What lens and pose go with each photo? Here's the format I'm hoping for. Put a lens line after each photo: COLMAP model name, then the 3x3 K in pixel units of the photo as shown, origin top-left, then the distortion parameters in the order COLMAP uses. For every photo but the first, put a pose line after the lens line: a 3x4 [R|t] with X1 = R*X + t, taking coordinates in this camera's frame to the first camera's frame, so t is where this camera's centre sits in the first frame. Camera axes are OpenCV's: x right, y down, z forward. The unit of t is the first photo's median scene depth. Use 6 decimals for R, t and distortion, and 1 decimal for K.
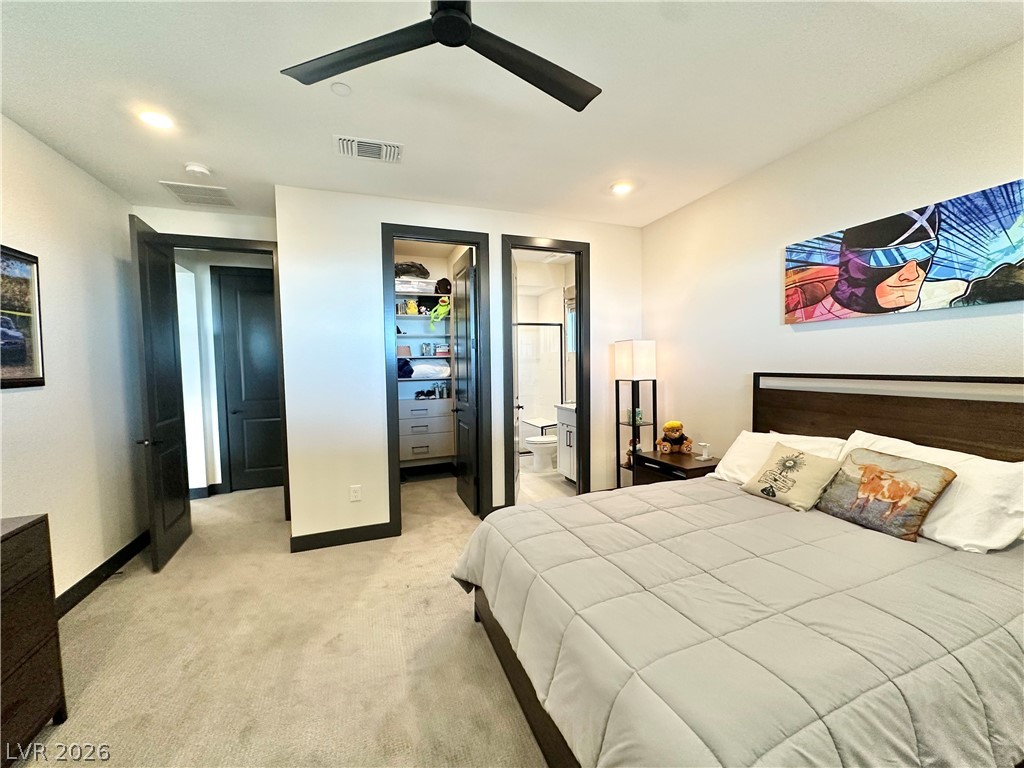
lens RADIAL K [[411.3, 0, 509.6], [0, 411.3, 383.7], [0, 0, 1]] dist [-0.000083, 0.000313]
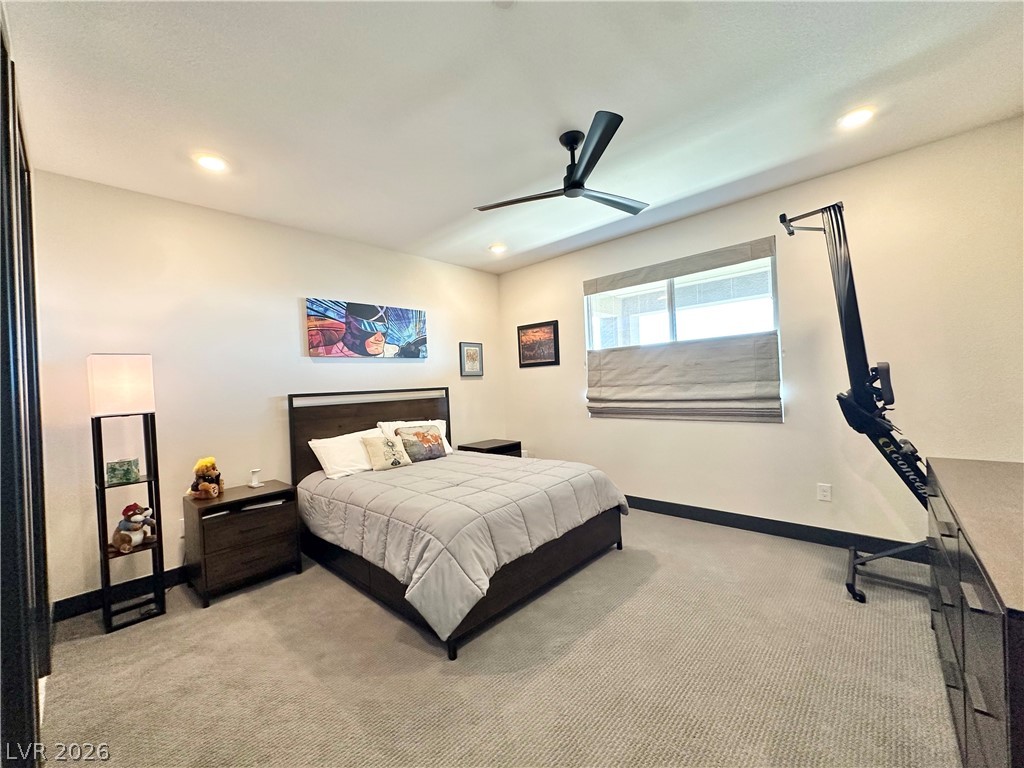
lens RADIAL K [[411.3, 0, 511.7], [0, 411.3, 384.4], [0, 0, 1]] dist [-0.000083, 0.000313]
pose [[-0.443601, 0.039246, 0.895365, -0.905769], [0.097939, 0.995180, 0.004902, 0.001524], [-0.890857, 0.089866, -0.445306, 1.177258]]
